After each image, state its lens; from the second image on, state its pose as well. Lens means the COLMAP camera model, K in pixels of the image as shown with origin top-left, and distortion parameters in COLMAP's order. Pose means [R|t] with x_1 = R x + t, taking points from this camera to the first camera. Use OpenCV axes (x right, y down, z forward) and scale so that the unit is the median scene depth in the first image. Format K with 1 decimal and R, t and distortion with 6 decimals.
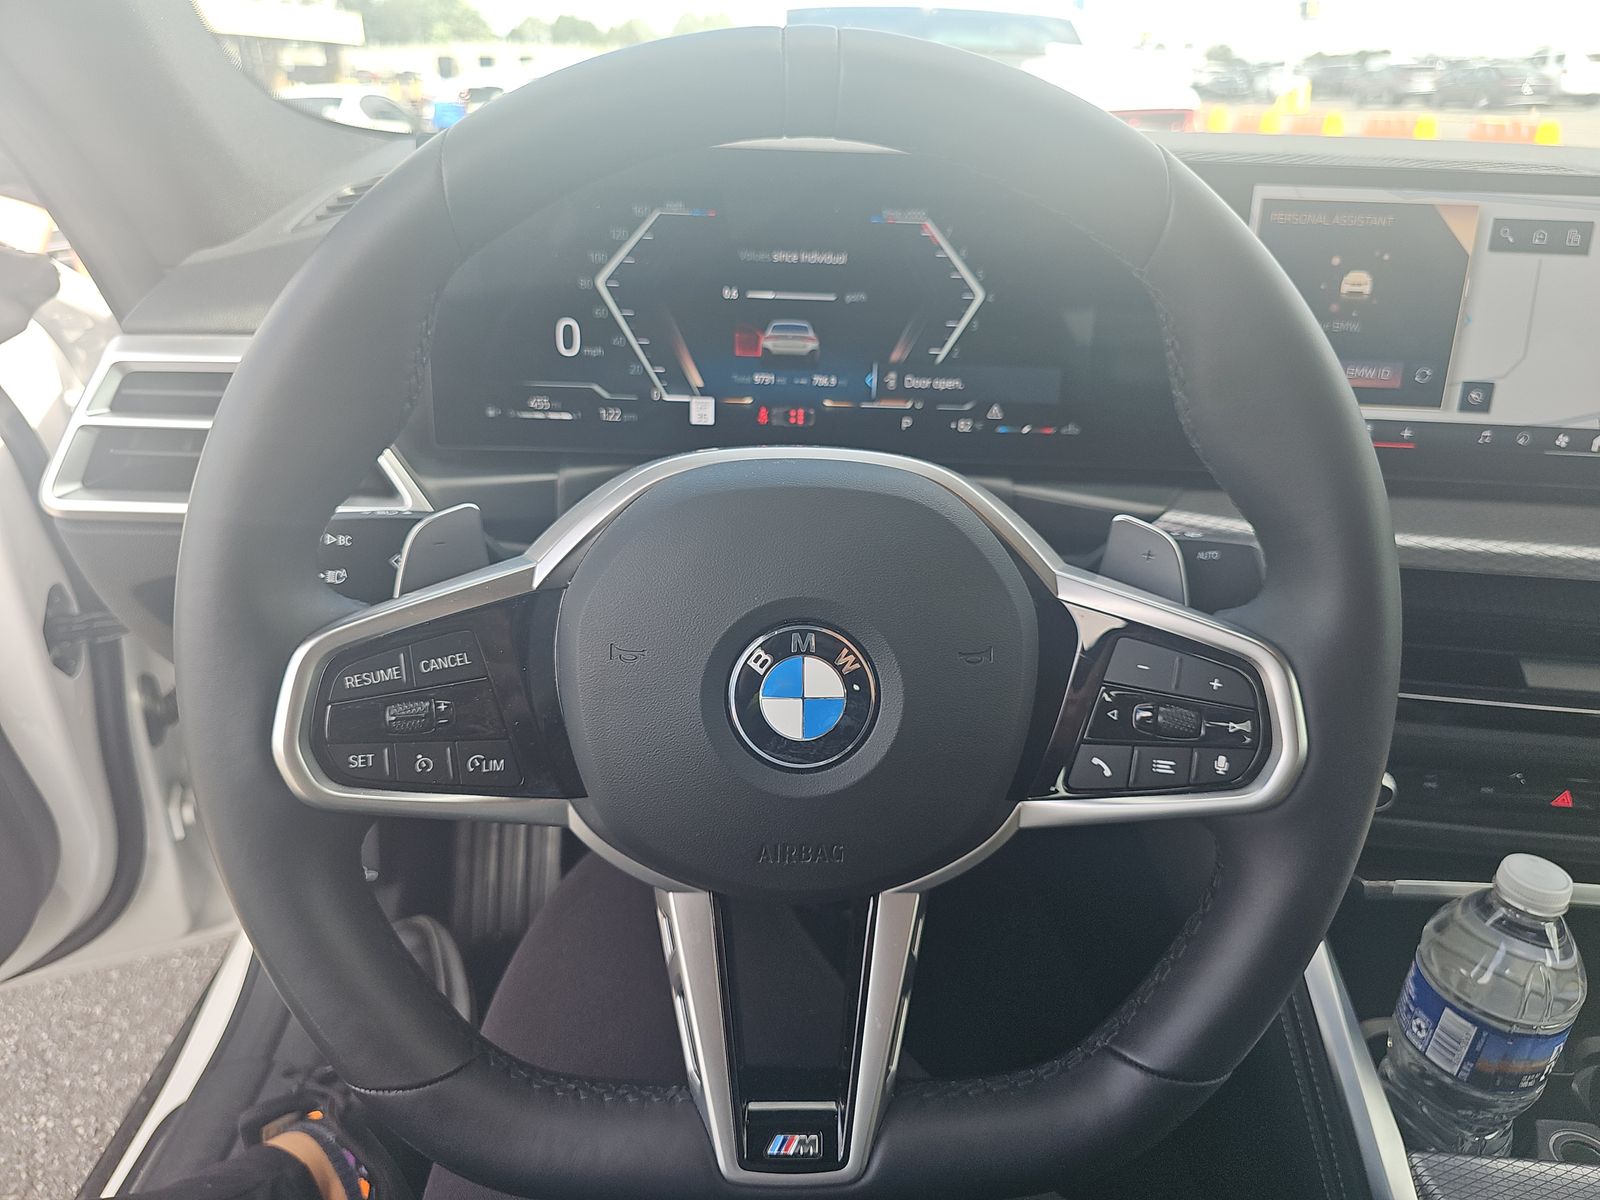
lens RADIAL K [[1053.3, 0, 797.3], [0, 1053.3, 608.3], [0, 0, 1]] dist [0.000142, -0.026592]
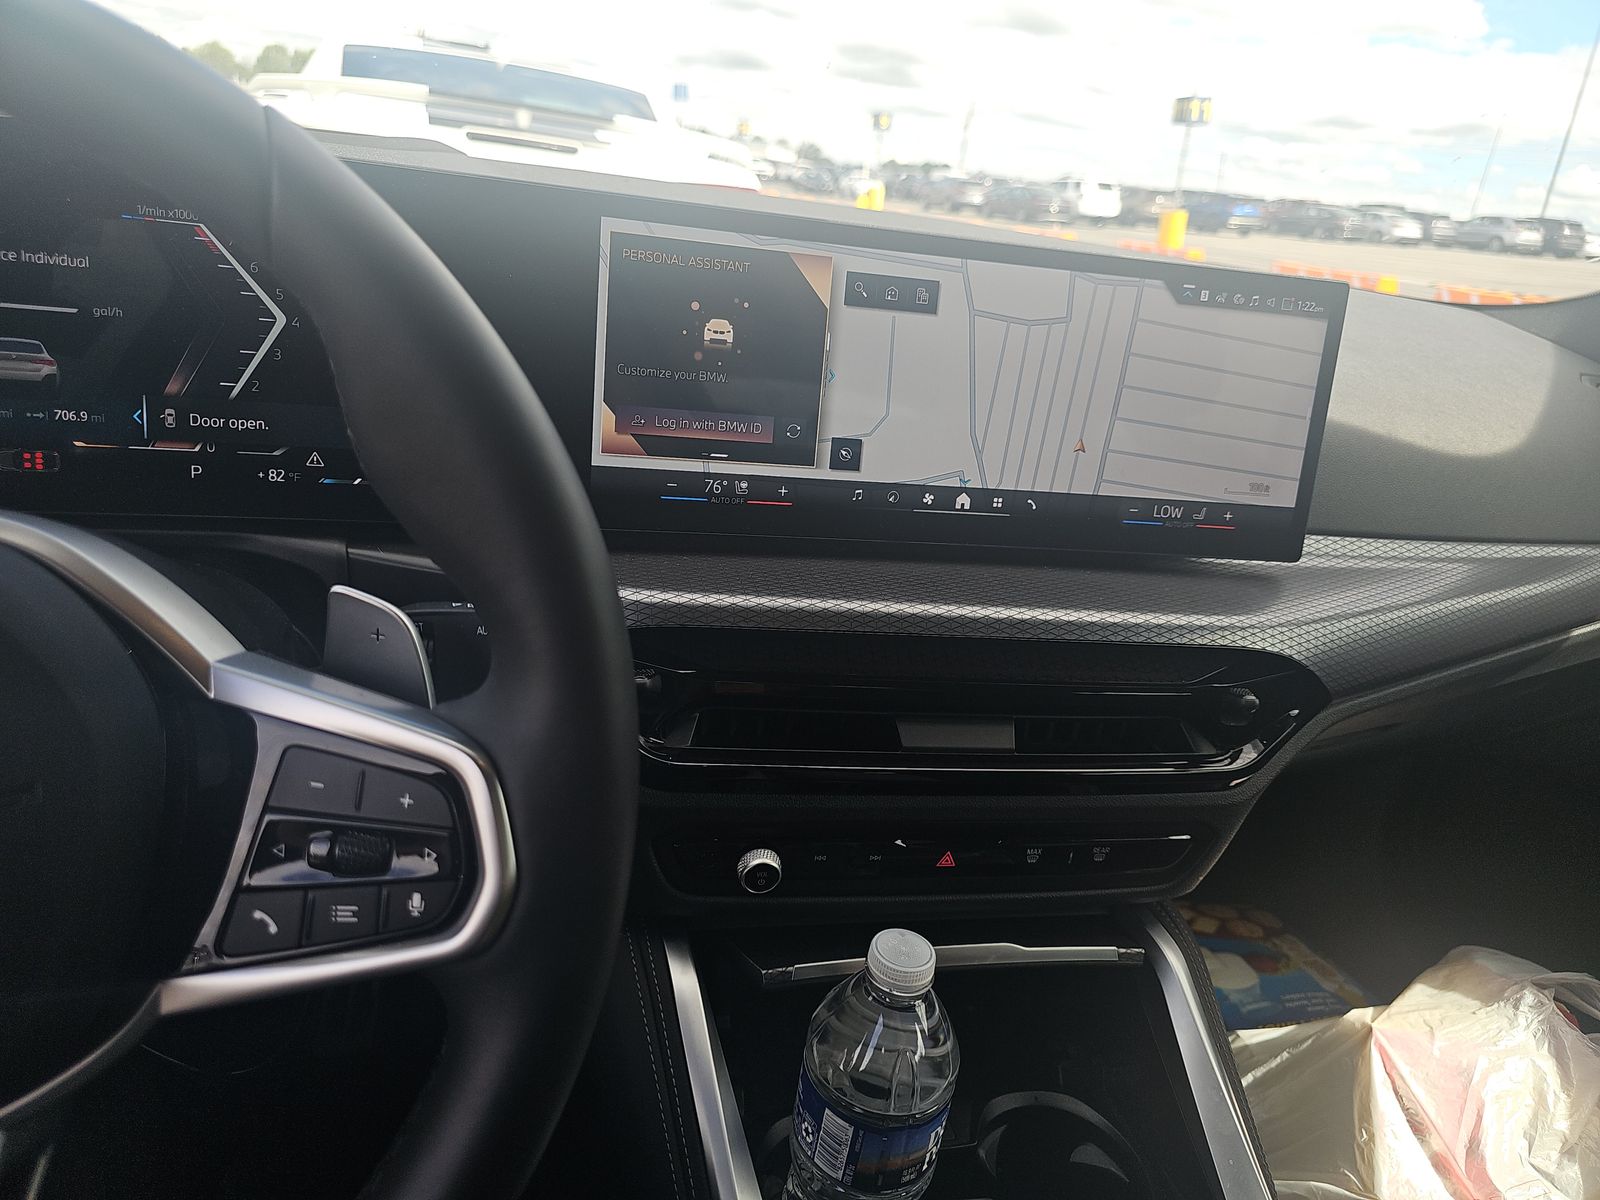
lens RADIAL K [[1053.3, 0, 795.9], [0, 1053.3, 612.8], [0, 0, 1]] dist [0.000142, -0.026592]
pose [[0.938612, -0.027553, 0.343874, 0.263635], [0.045409, 0.998000, -0.043982, -0.012924], [-0.341974, 0.056898, 0.937985, 0.104012]]
